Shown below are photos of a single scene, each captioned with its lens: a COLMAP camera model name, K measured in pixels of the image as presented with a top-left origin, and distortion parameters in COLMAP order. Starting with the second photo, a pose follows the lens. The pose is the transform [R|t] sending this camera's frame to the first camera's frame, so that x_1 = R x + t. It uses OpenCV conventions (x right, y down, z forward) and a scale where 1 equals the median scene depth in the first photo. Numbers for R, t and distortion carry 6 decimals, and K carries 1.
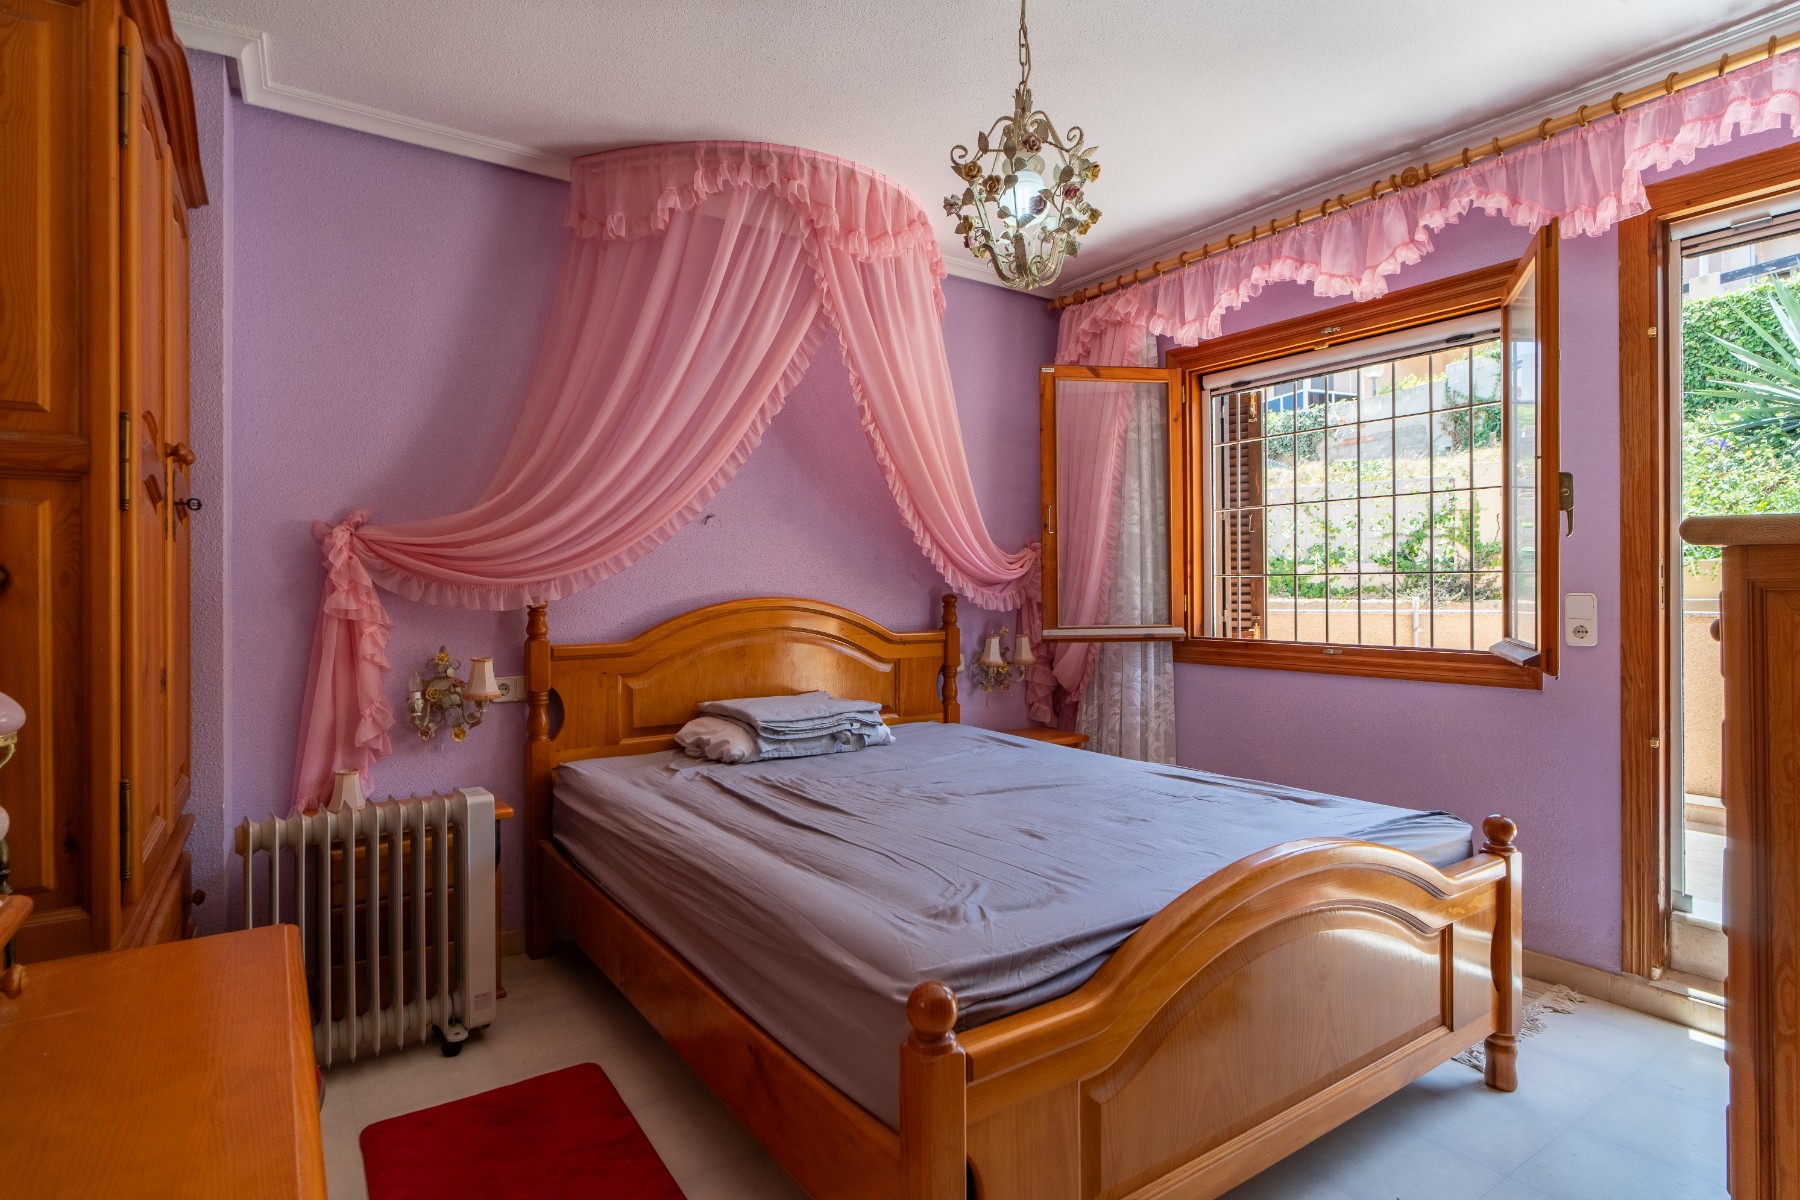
lens RADIAL K [[936.9, 0, 901.9], [0, 936.9, 586.6], [0, 0, 1]] dist [-0.000674, -0.000065]
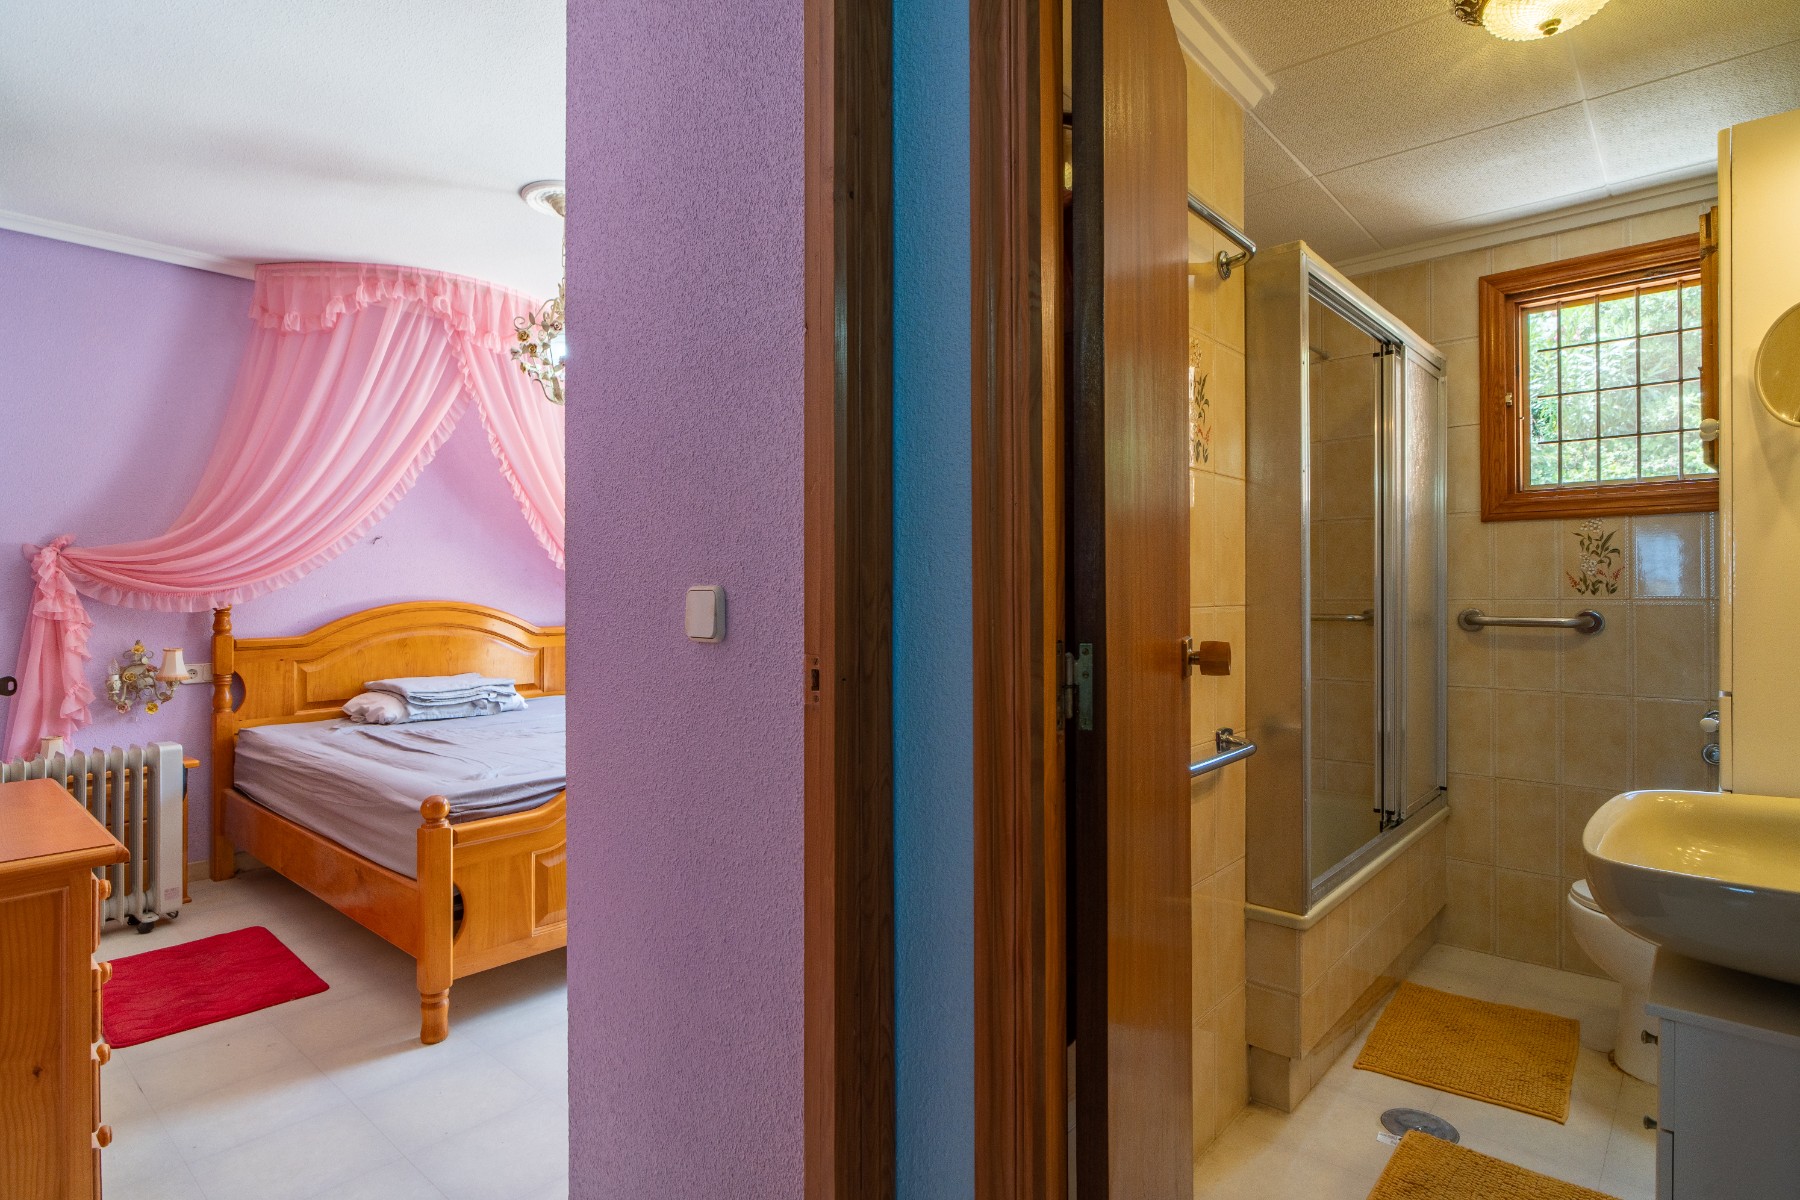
lens RADIAL K [[940.9, 0, 899.9], [0, 940.9, 572.5], [0, 0, 1]] dist [-0.001181, -0.000347]
pose [[0.972112, -0.000100, 0.234515, 0.219101], [0.004201, 0.999847, -0.016984, -0.003121], [-0.234478, 0.017496, 0.971964, -0.489897]]
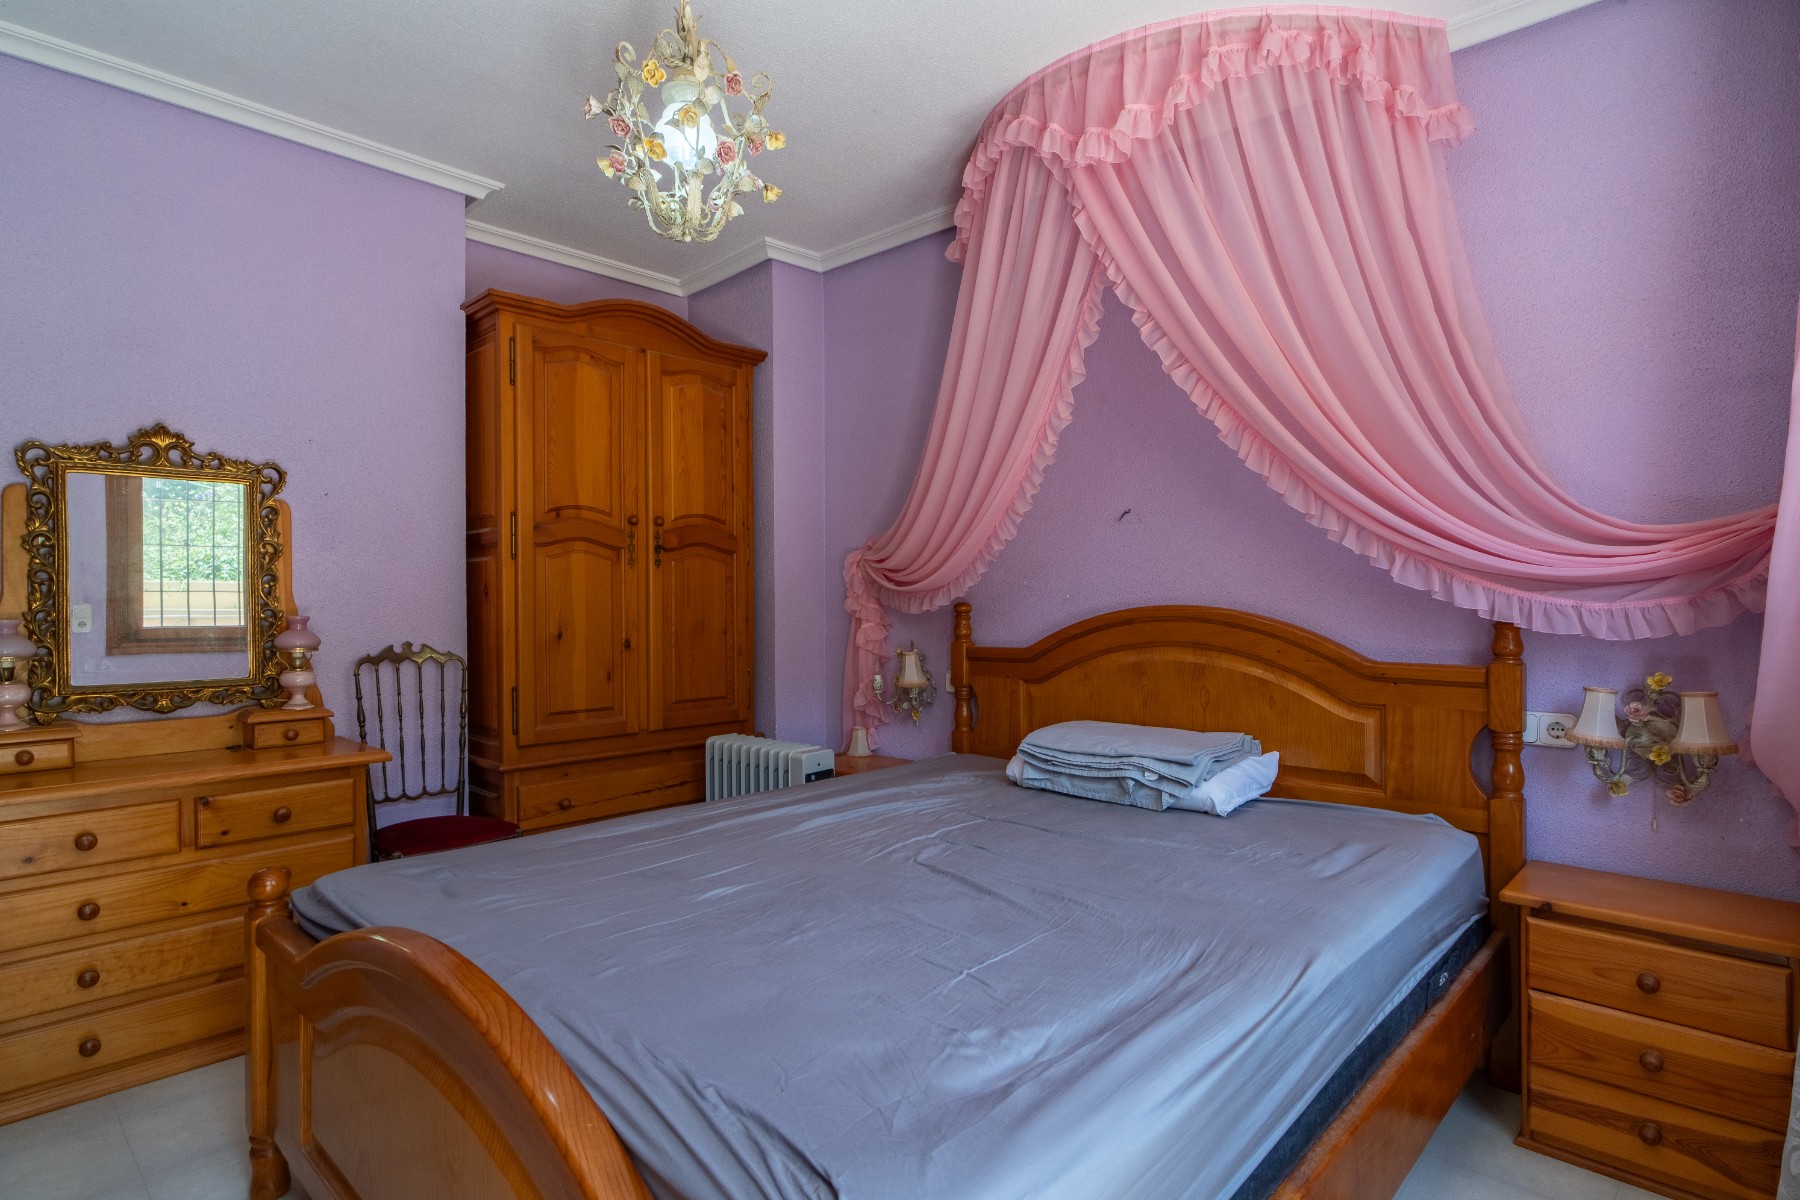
lens RADIAL K [[929.2, 0, 900.0], [0, 929.2, 600.0], [0, 0, 1]] dist [-0.000416, -0.000088]
pose [[0.215263, 0.006275, -0.976536, 0.688019], [0.002587, 0.999972, 0.006996, 0.001030], [0.976553, -0.004032, 0.215241, 0.697151]]
